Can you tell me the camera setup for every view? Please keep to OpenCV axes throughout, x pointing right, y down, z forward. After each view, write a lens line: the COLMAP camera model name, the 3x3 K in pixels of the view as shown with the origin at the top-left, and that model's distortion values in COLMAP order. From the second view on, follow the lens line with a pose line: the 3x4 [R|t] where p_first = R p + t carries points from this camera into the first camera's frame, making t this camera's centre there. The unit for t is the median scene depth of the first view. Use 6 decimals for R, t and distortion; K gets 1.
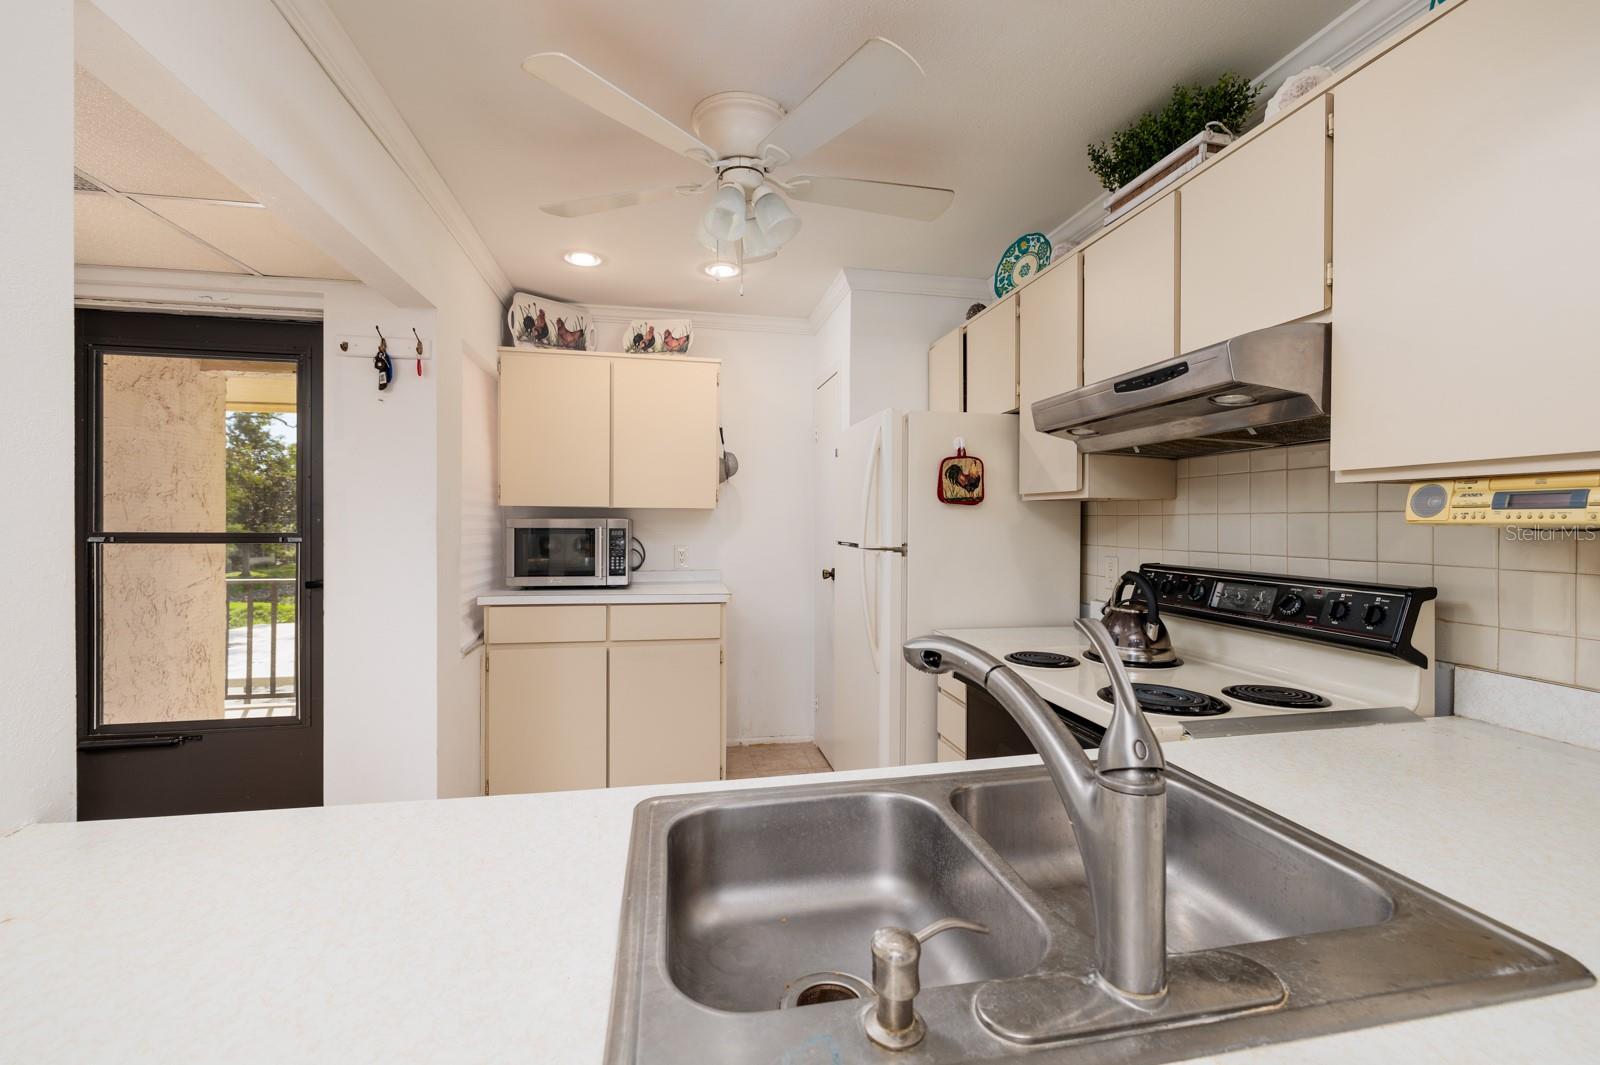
lens RADIAL K [[691.4, 0, 788.5], [0, 691.4, 525.4], [0, 0, 1]] dist [0.002505, 0.000798]
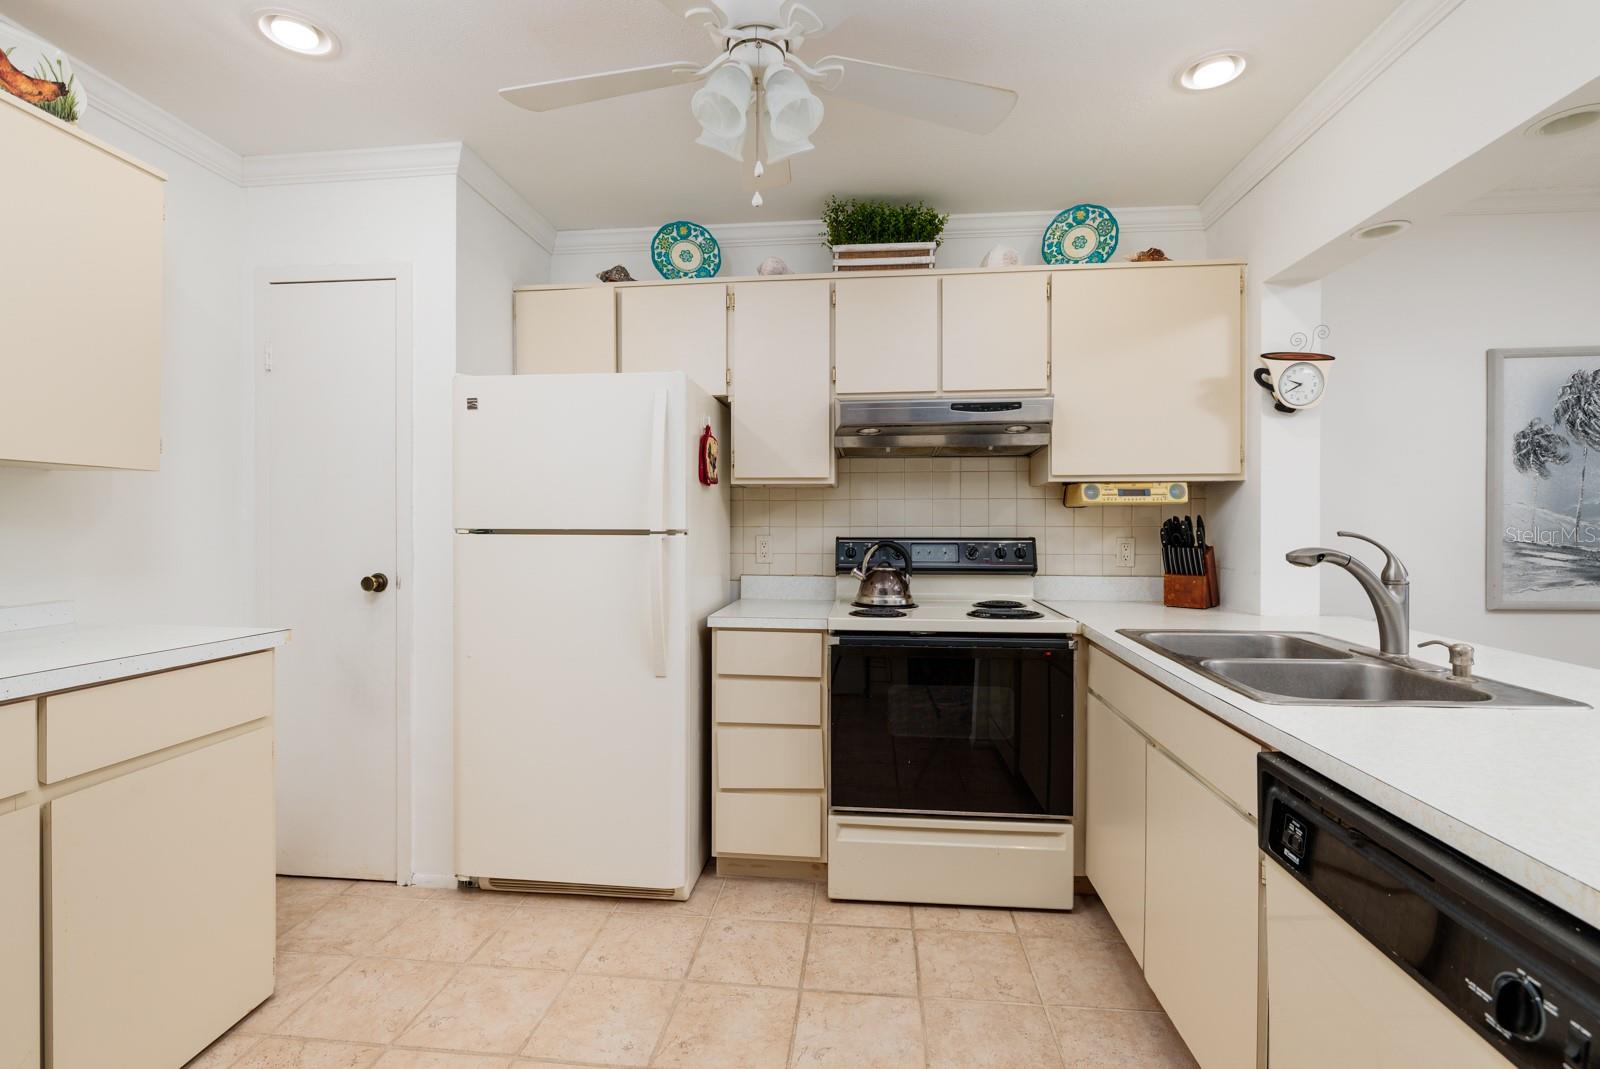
lens RADIAL K [[731.5, 0, 788.5], [0, 731.5, 525.7], [0, 0, 1]] dist [0.001915, 0.000823]
pose [[0.278785, -0.007949, 0.960321, -0.893996], [0.007104, 0.999955, 0.006214, 0.028199], [-0.960327, 0.005089, 0.278829, 0.765804]]
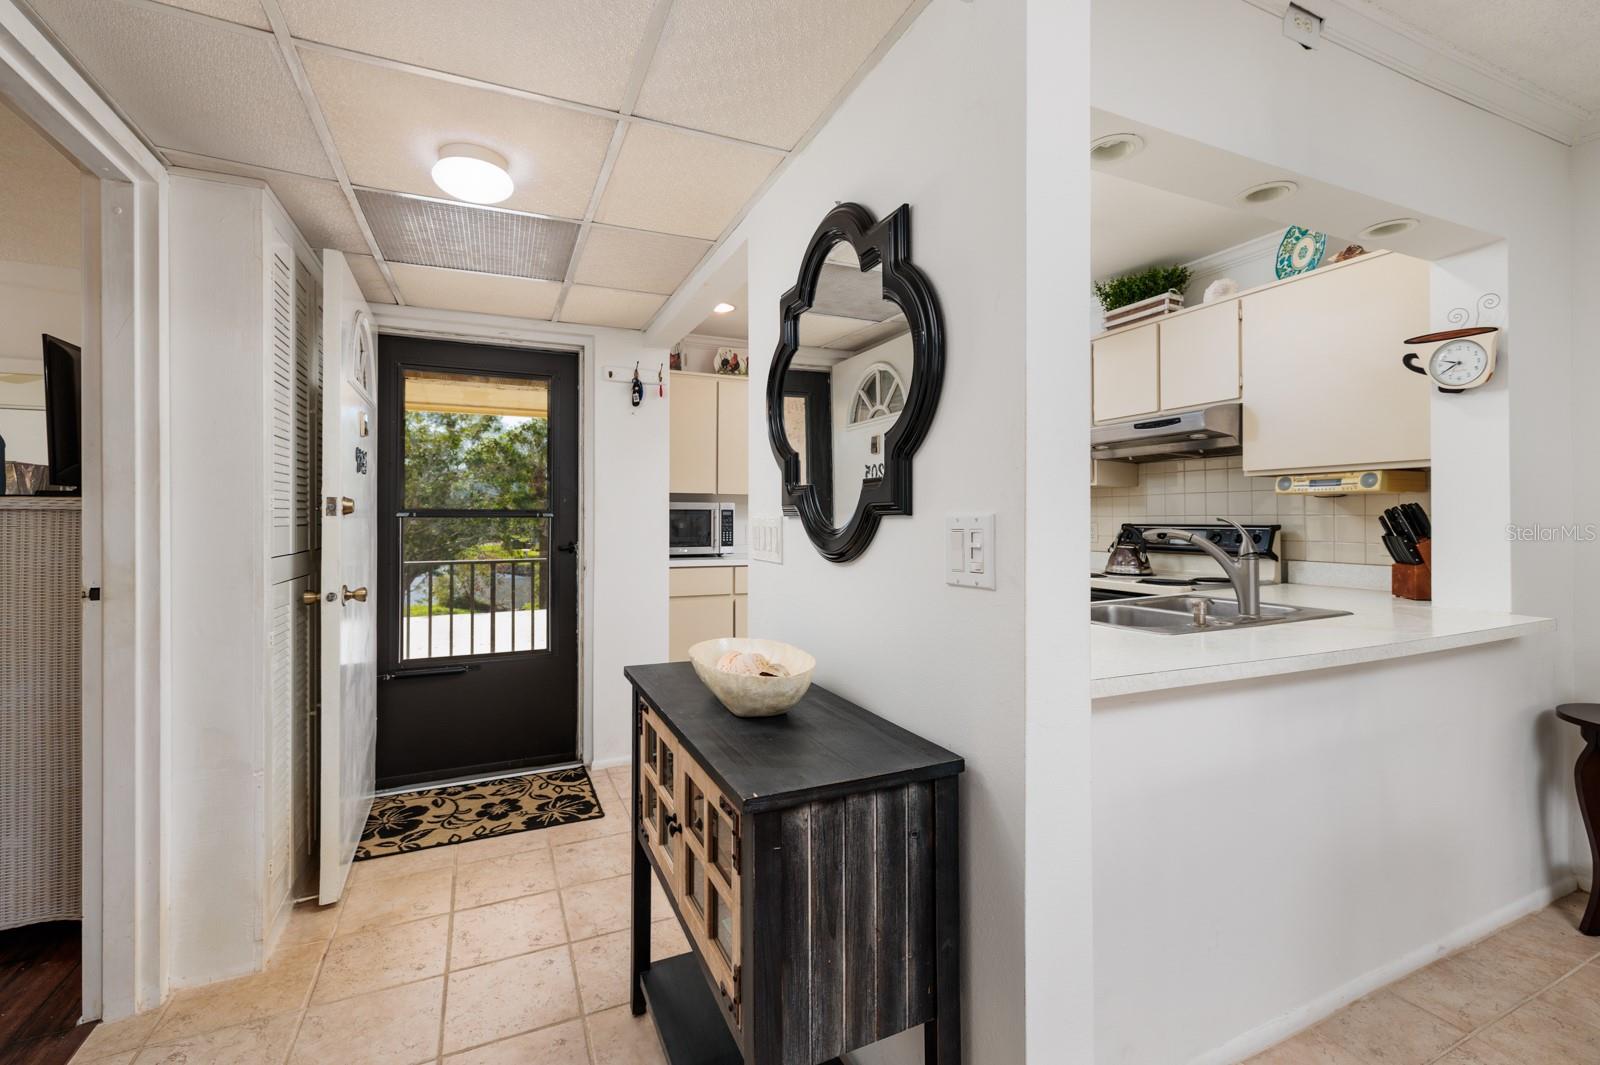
lens RADIAL K [[691.4, 0, 804.5], [0, 691.4, 513.3], [0, 0, 1]] dist [0.002505, 0.000798]
pose [[0.970476, -0.004734, 0.241152, -0.737826], [0.007532, 0.999915, -0.010682, 0.046197], [-0.241081, 0.012183, 0.970428, -0.532716]]
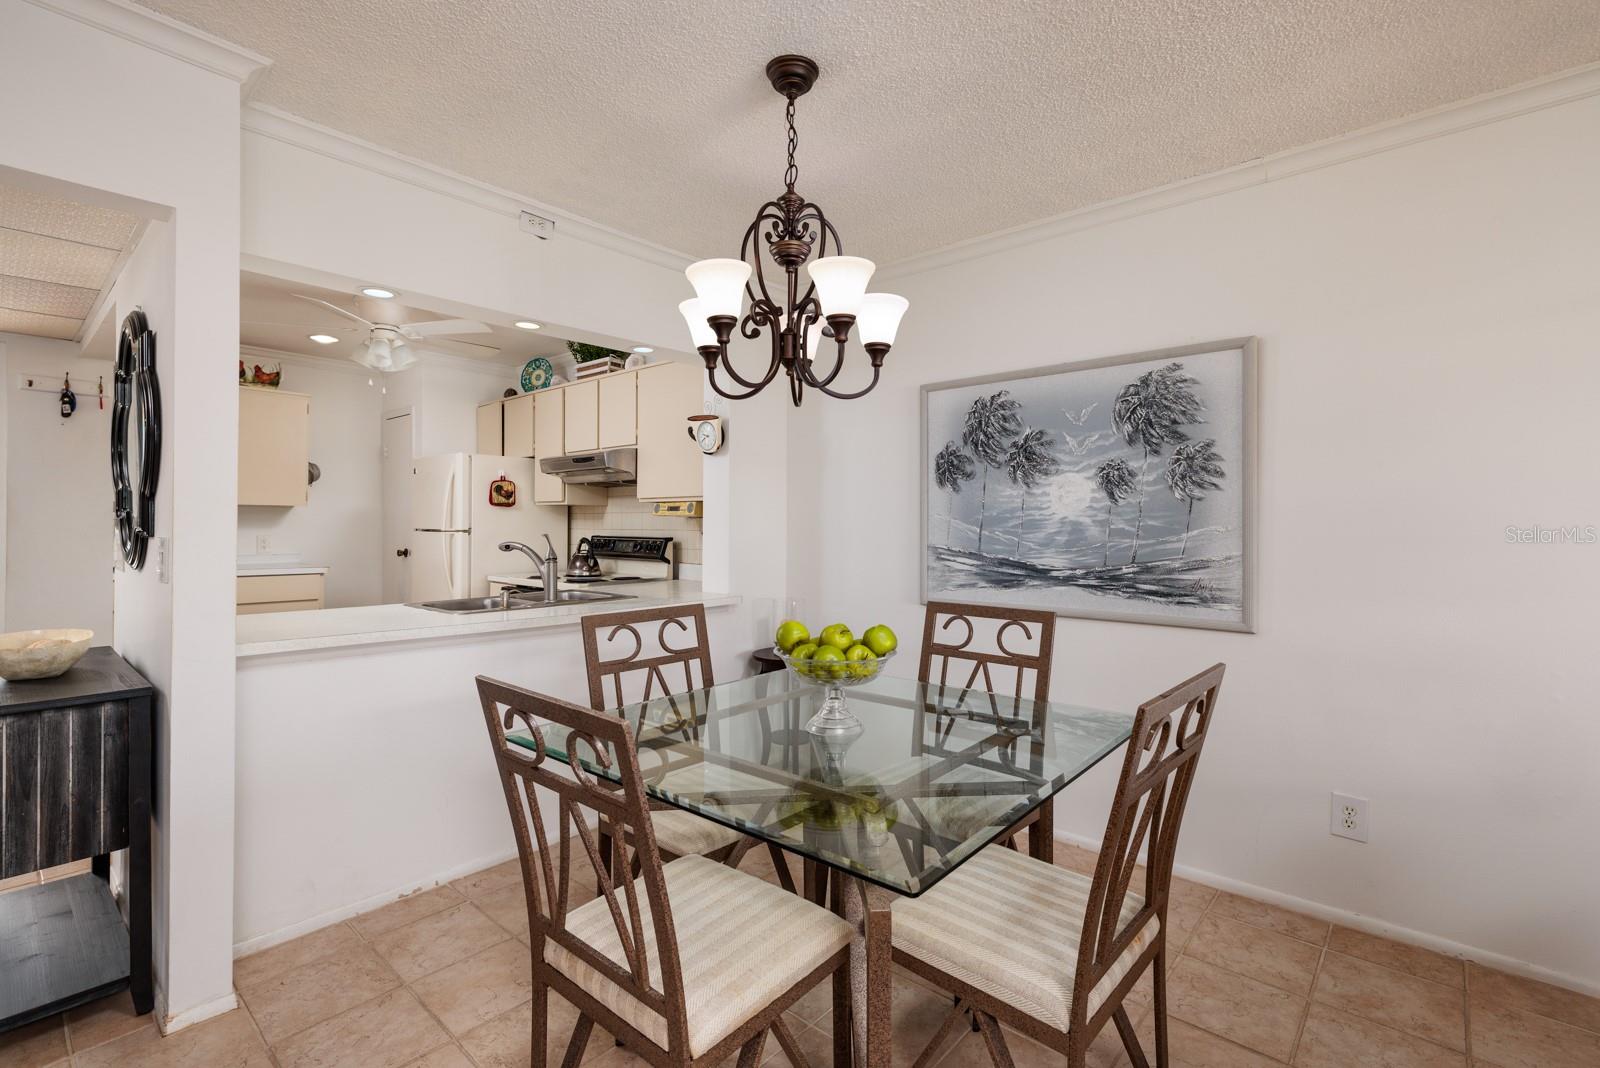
lens RADIAL K [[731.5, 0, 799.0], [0, 731.5, 523.0], [0, 0, 1]] dist [0.001915, 0.000823]
pose [[0.792645, 0.001000, 0.609683, -0.397789], [0.001357, 0.999993, -0.003403, 0.027589], [-0.609682, 0.003525, 0.792638, -1.302231]]
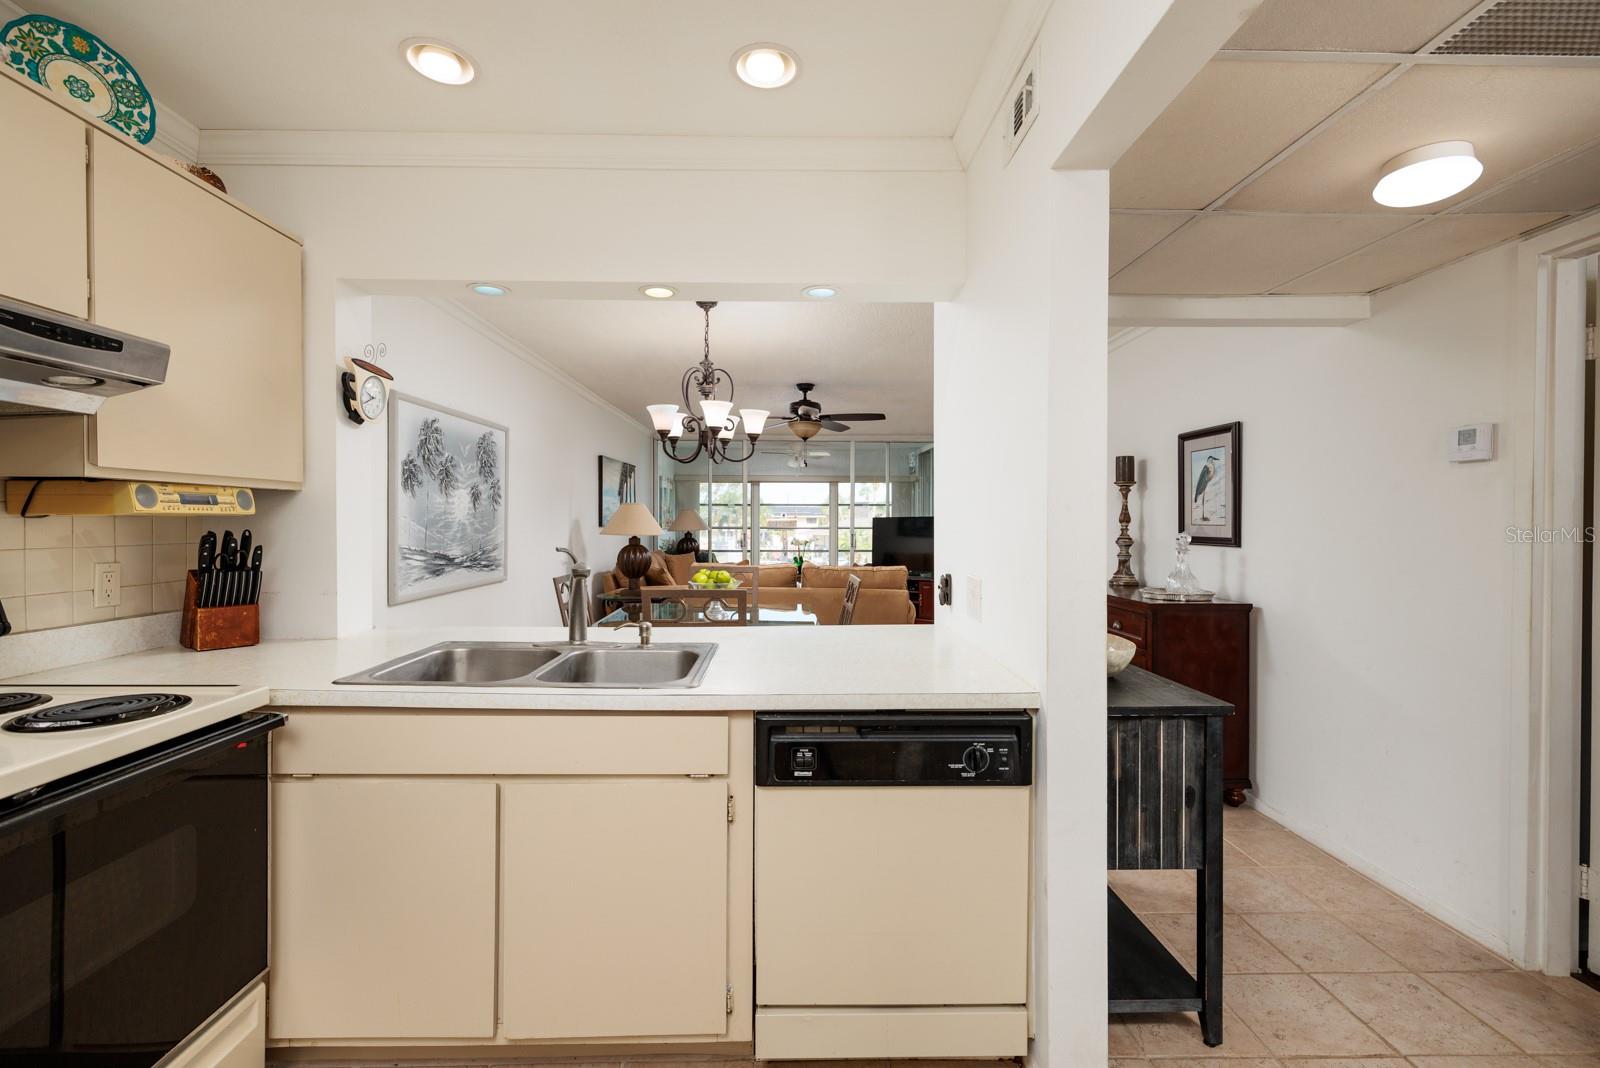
lens RADIAL K [[691.4, 0, 815.1], [0, 691.4, 530.2], [0, 0, 1]] dist [0.002505, 0.000798]
pose [[-0.990239, -0.007651, 0.139169, -0.360700], [-0.005141, 0.999818, 0.018389, -0.000459], [-0.139284, 0.017494, -0.990098, 1.324059]]
